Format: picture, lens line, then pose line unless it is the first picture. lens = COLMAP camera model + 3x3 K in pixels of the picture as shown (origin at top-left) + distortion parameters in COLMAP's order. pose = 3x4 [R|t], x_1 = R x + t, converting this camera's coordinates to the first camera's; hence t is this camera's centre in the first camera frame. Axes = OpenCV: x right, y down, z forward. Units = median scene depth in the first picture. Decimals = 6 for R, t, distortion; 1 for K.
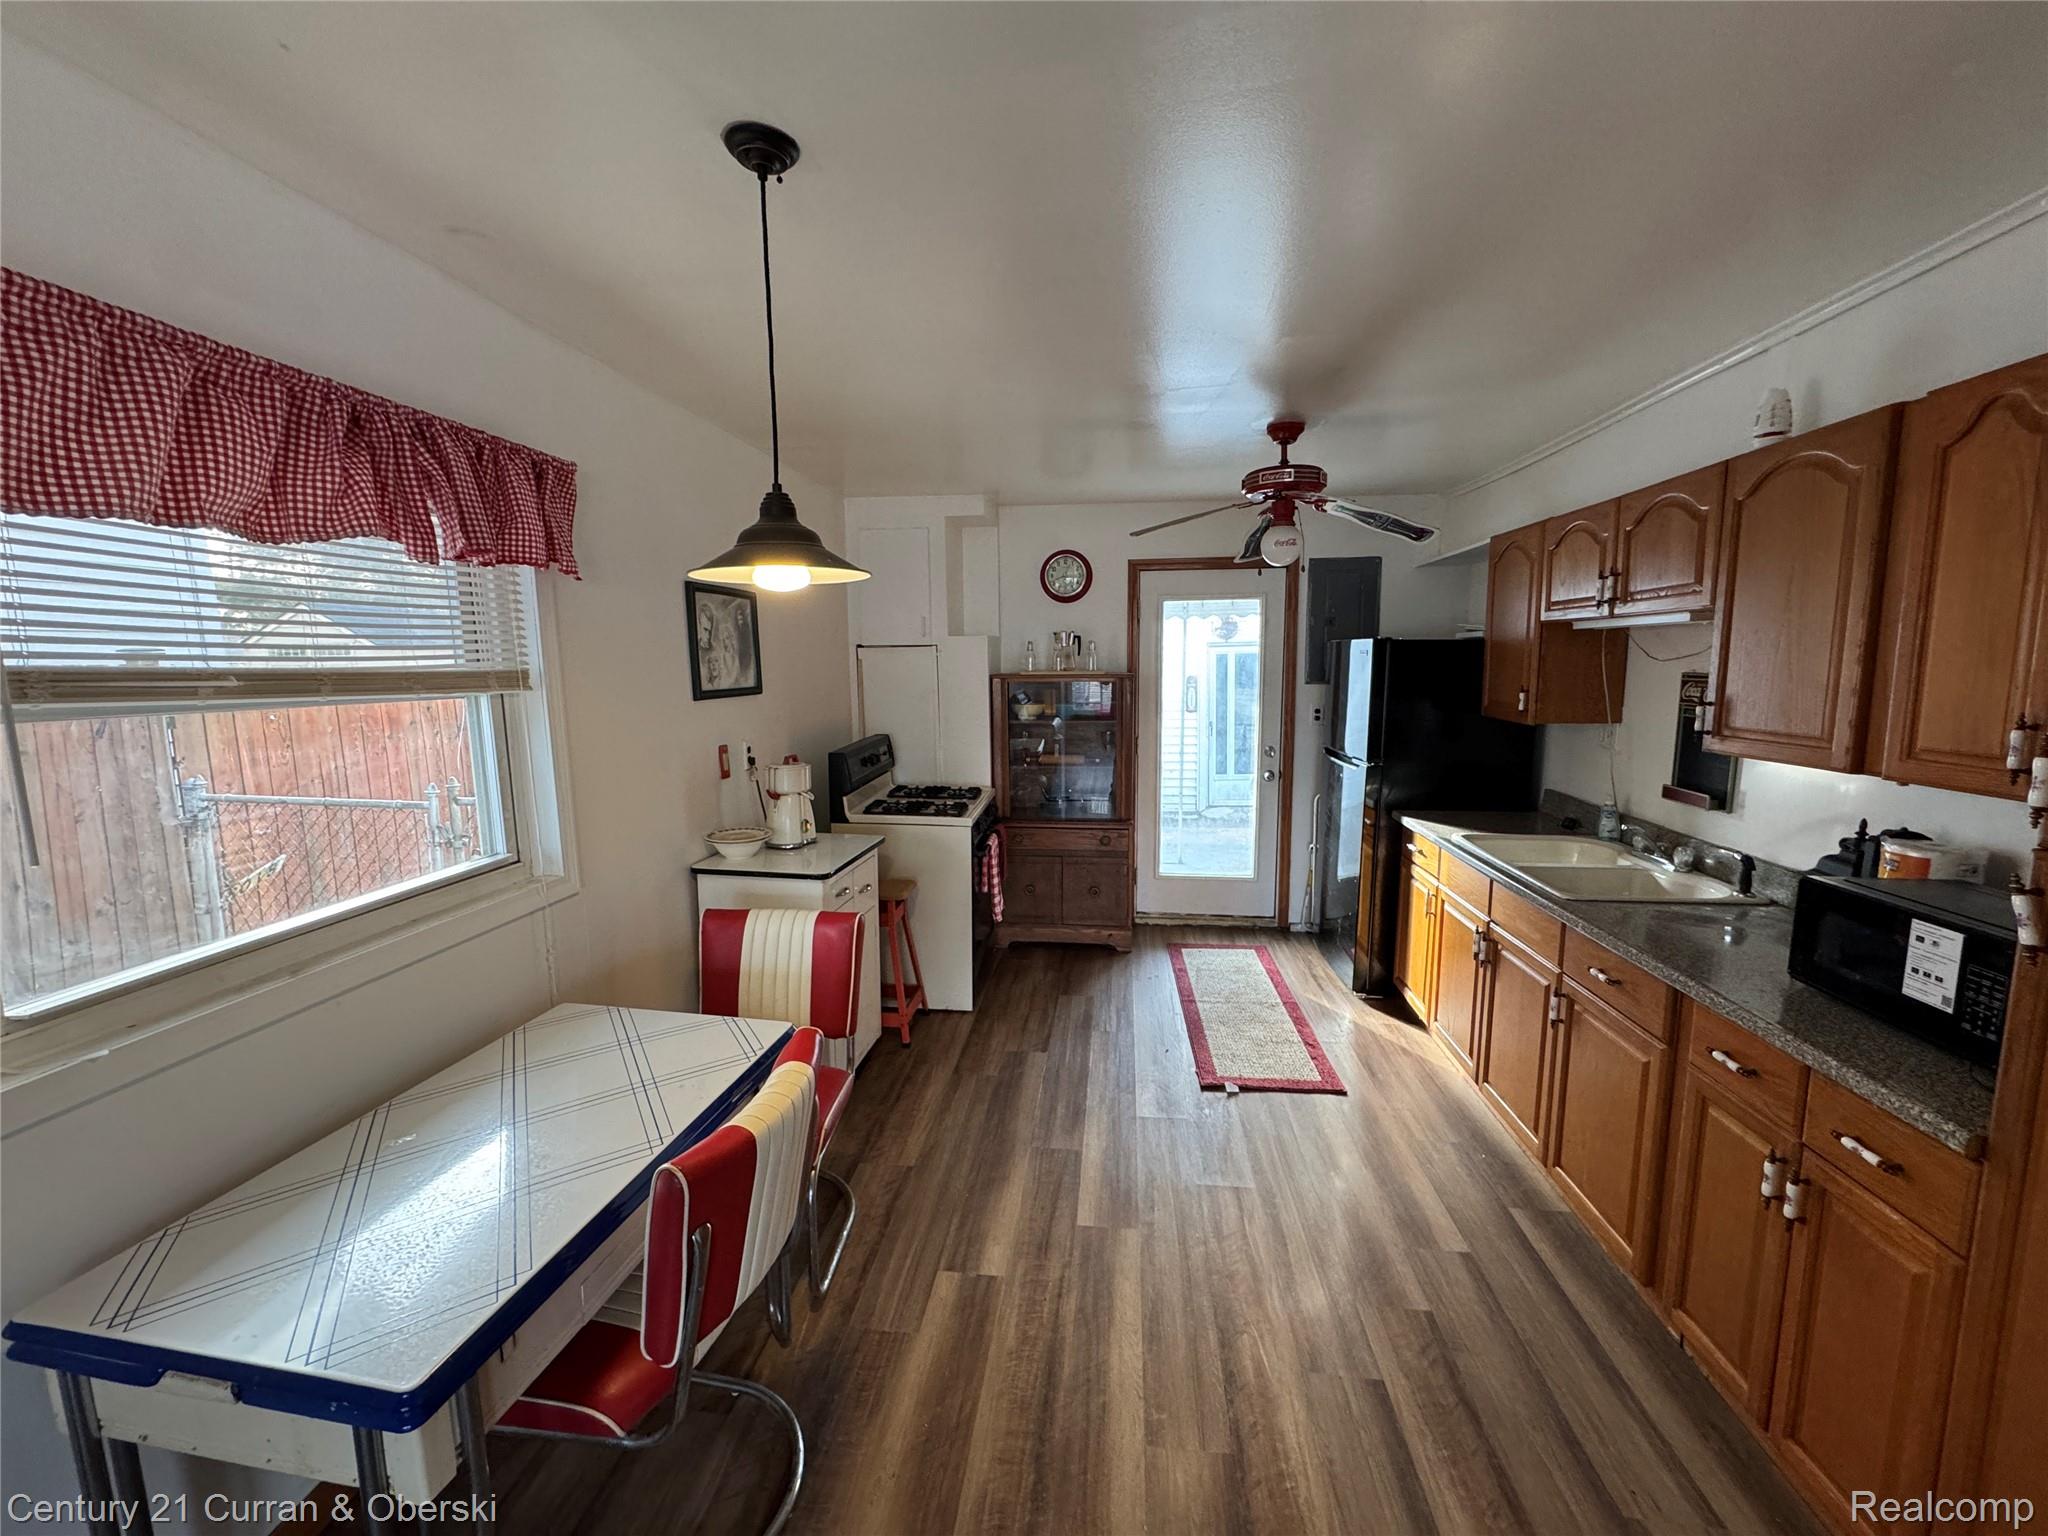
lens RADIAL K [[815.1, 0, 1027.5], [0, 815.1, 766.2], [0, 0, 1]] dist [-0.002143, 0.000317]
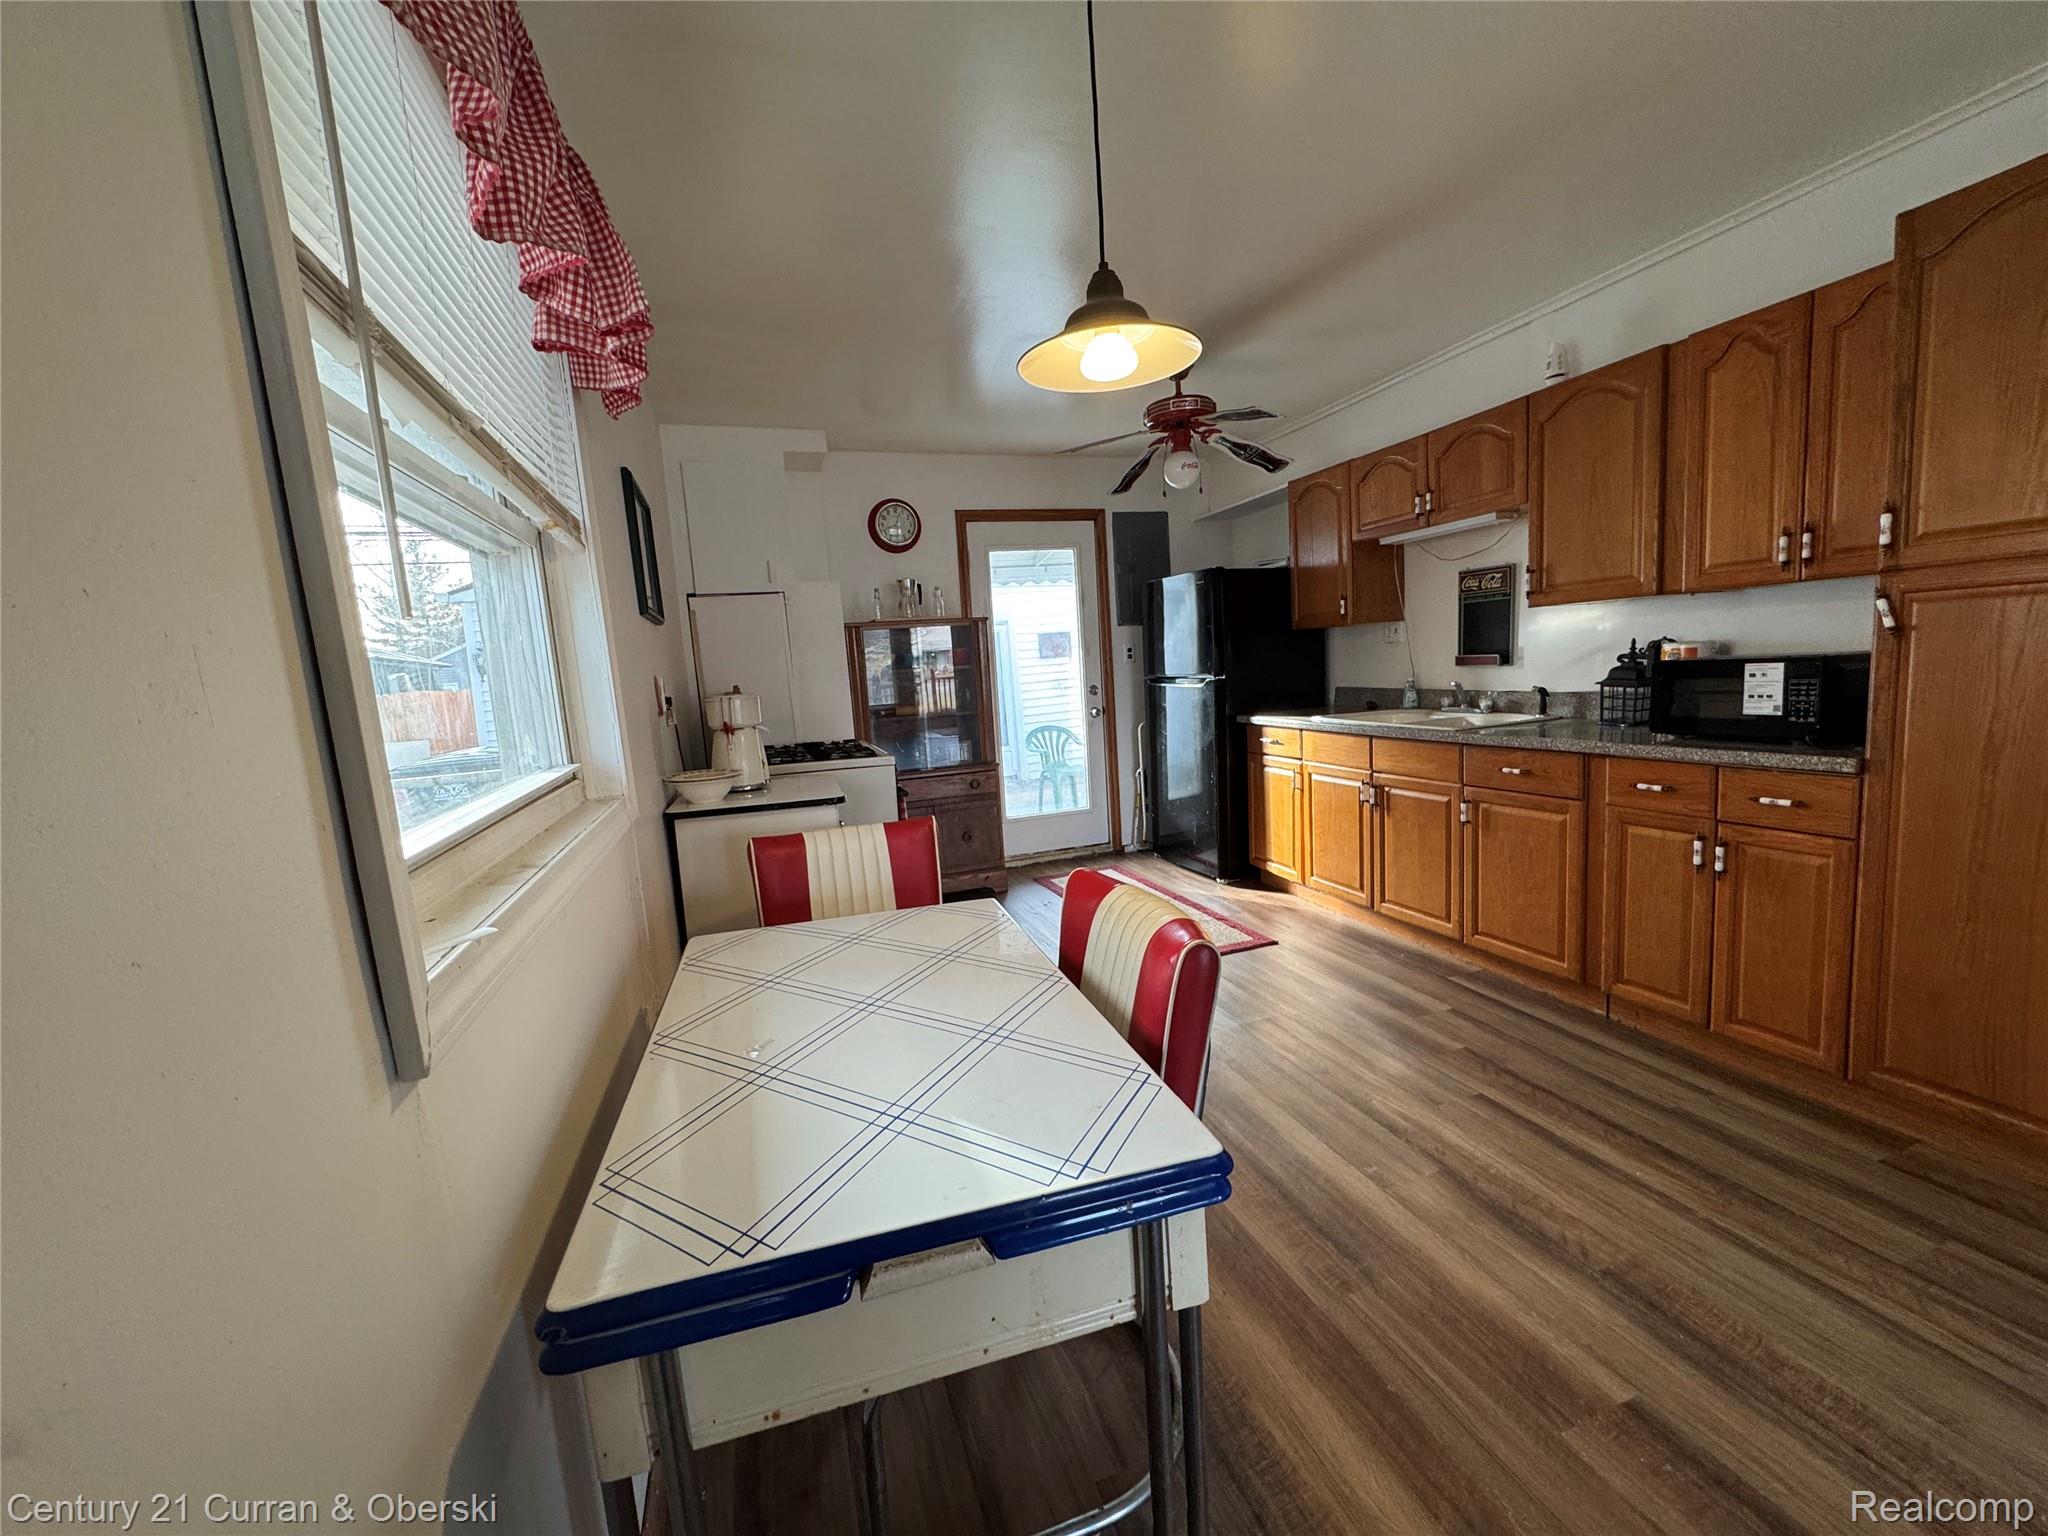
lens RADIAL K [[815.1, 0, 1018.5], [0, 815.1, 770.2], [0, 0, 1]] dist [-0.002143, 0.000317]
pose [[0.898400, -0.104970, 0.426448, -0.507460], [0.113596, 0.993513, 0.005240, 0.135261], [-0.424232, 0.043735, 0.904497, 0.117946]]
